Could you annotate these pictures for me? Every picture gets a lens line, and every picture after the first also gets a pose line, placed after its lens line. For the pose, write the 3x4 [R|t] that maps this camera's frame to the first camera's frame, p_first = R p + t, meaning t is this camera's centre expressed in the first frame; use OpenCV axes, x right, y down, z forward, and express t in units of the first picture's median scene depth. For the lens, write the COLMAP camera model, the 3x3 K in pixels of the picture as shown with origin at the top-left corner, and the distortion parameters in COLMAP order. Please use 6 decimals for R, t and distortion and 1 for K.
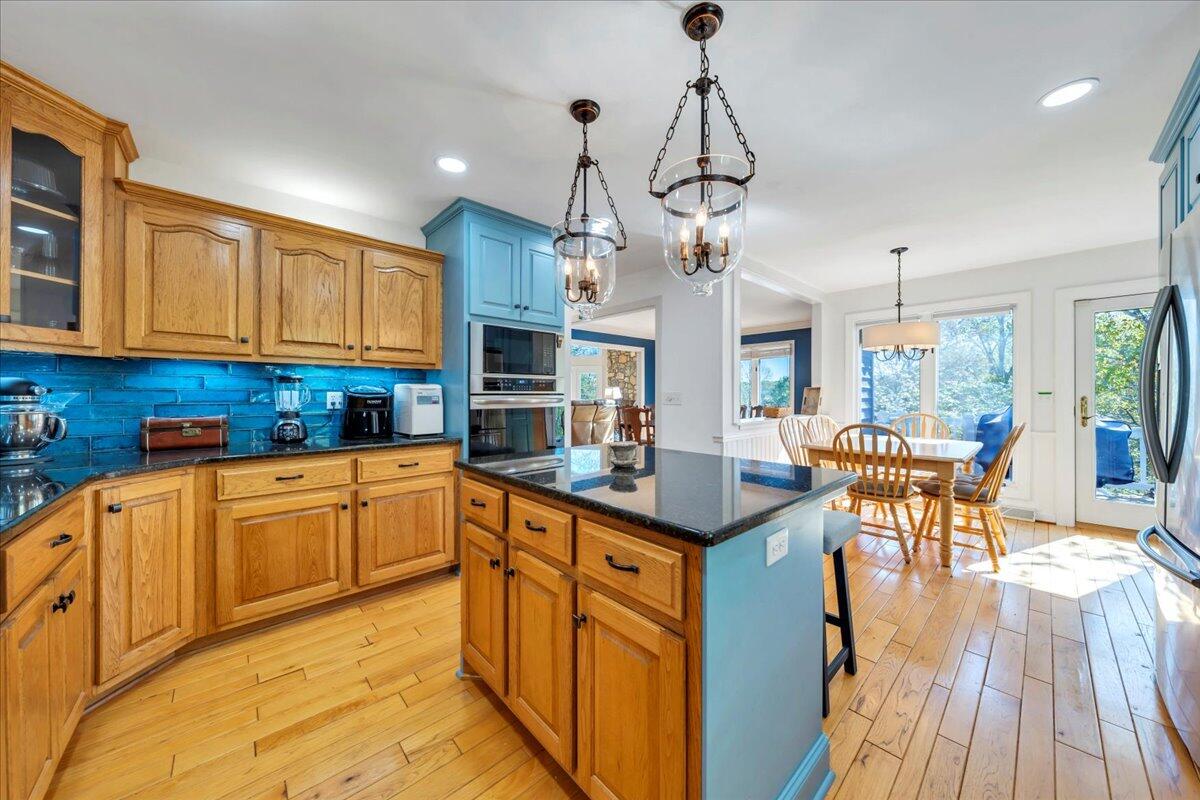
lens RADIAL K [[403.7, 0, 602.1], [0, 403.7, 379.5], [0, 0, 1]] dist [-0.000001, 0.000010]
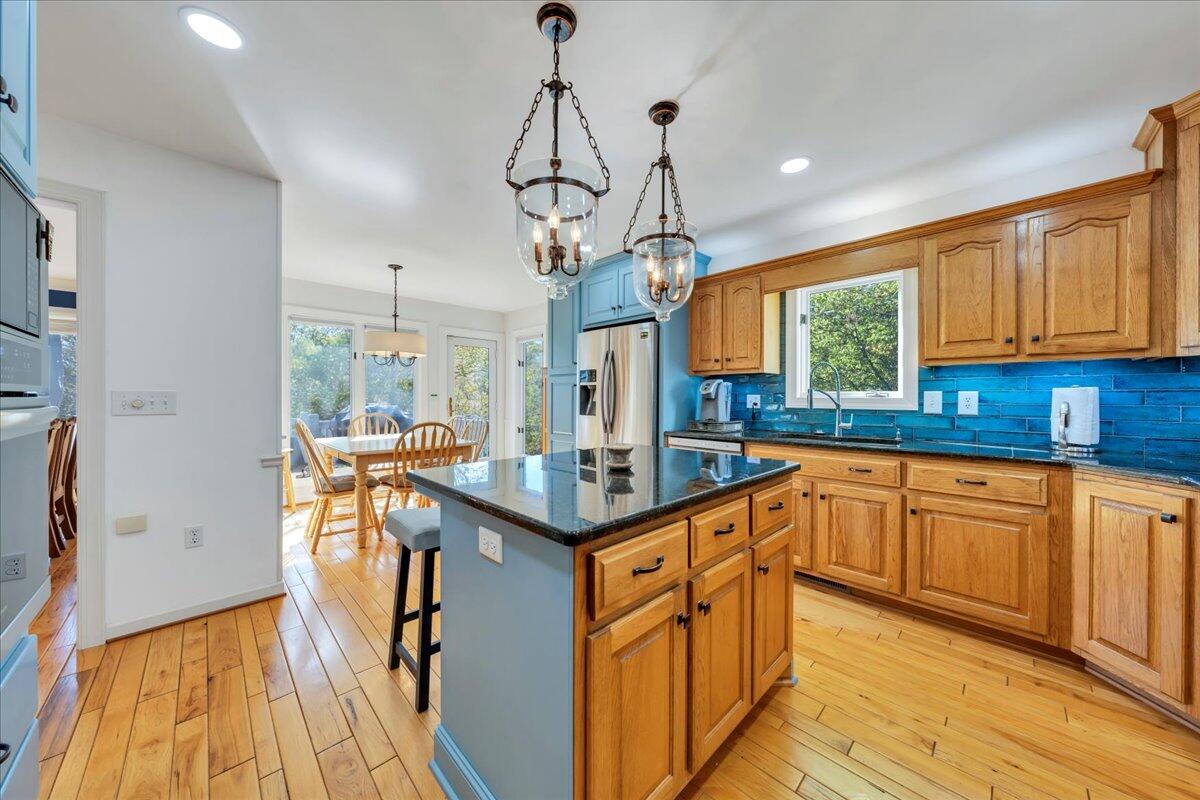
lens RADIAL K [[408.6, 0, 602.4], [0, 408.6, 396.6], [0, 0, 1]] dist [0.000006, 0.000020]
pose [[-0.030191, 0.001426, 0.999543, -0.435536], [-0.041899, 0.999118, -0.002691, 0.018131], [-0.998666, -0.041961, -0.030104, 0.481684]]
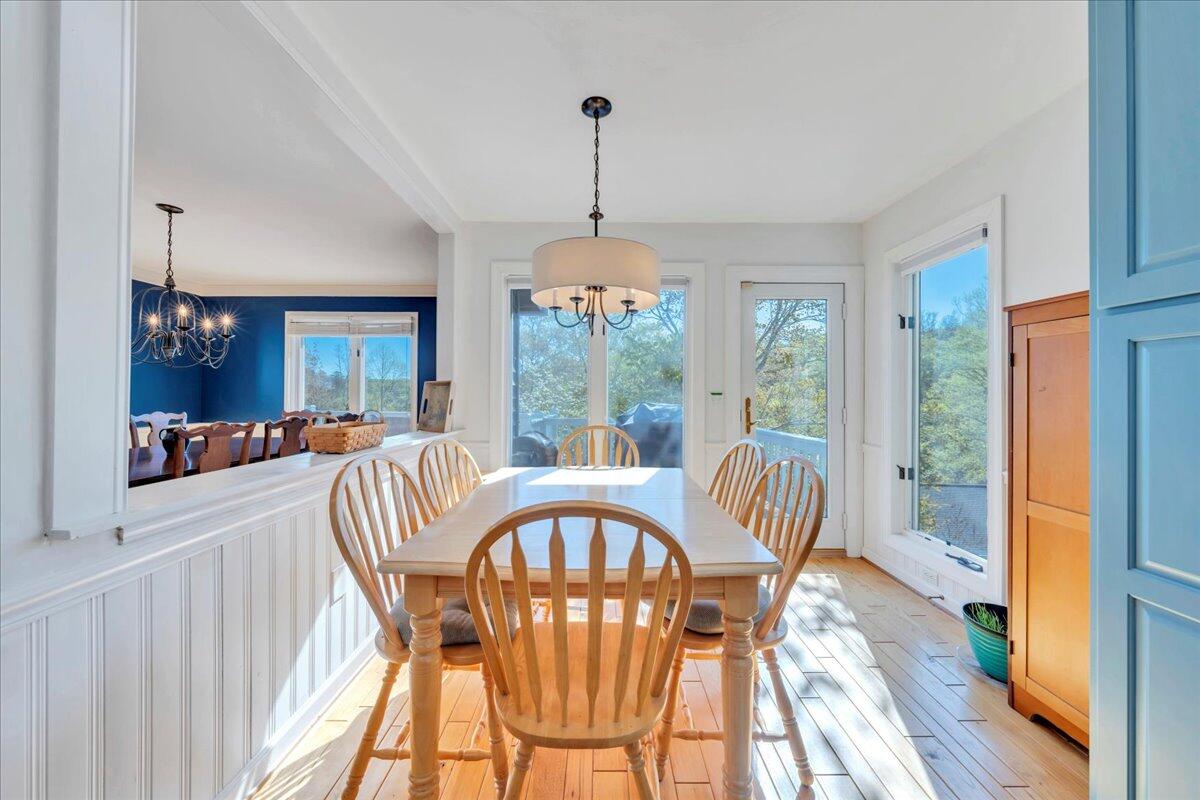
lens RADIAL K [[408.6, 0, 602.4], [0, 408.6, 396.6], [0, 0, 1]] dist [0.000006, 0.000020]
pose [[0.673440, -0.002806, 0.739236, 0.394571], [-0.030044, 0.999063, 0.031162, 0.021666], [-0.738631, -0.043195, 0.672725, 0.689609]]
